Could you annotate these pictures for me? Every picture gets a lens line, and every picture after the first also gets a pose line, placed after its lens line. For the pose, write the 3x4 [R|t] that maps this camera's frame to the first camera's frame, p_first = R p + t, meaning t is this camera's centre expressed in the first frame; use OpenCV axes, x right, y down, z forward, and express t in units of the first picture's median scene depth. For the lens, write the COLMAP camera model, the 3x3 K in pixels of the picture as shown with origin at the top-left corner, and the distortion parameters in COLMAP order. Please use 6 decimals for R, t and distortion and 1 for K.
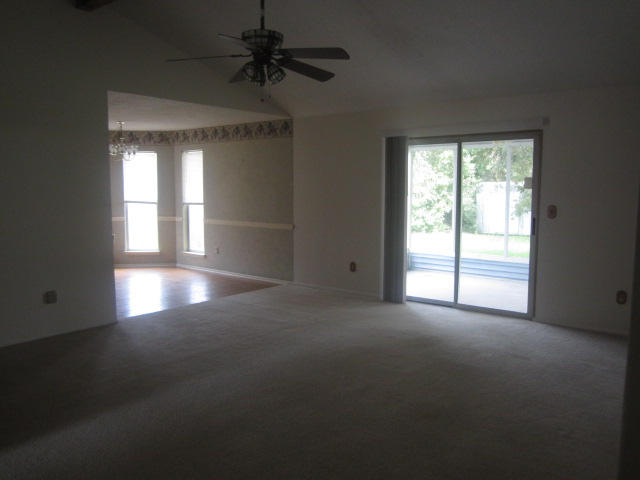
lens RADIAL K [[523.6, 0, 320.2], [0, 523.6, 235.6], [0, 0, 1]] dist [-0.000251, 0.000461]
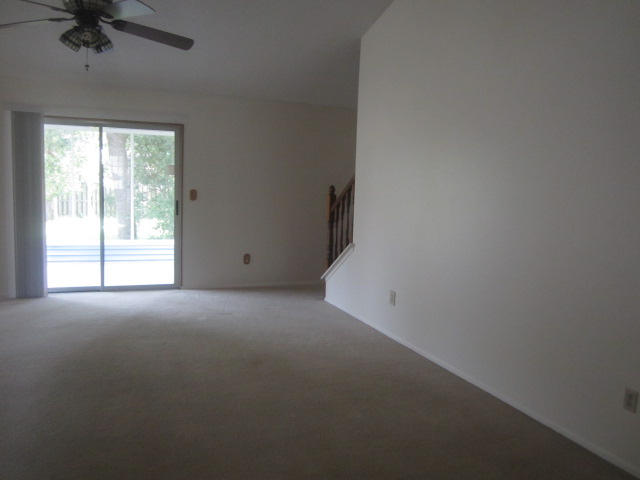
lens RADIAL K [[523.6, 0, 319.8], [0, 523.6, 242.7], [0, 0, 1]] dist [-0.000251, 0.000461]
pose [[0.539581, -0.088506, 0.837269, -0.359467], [0.045668, 0.996072, 0.075862, -0.012812], [-0.840694, -0.002697, 0.541504, 0.102320]]
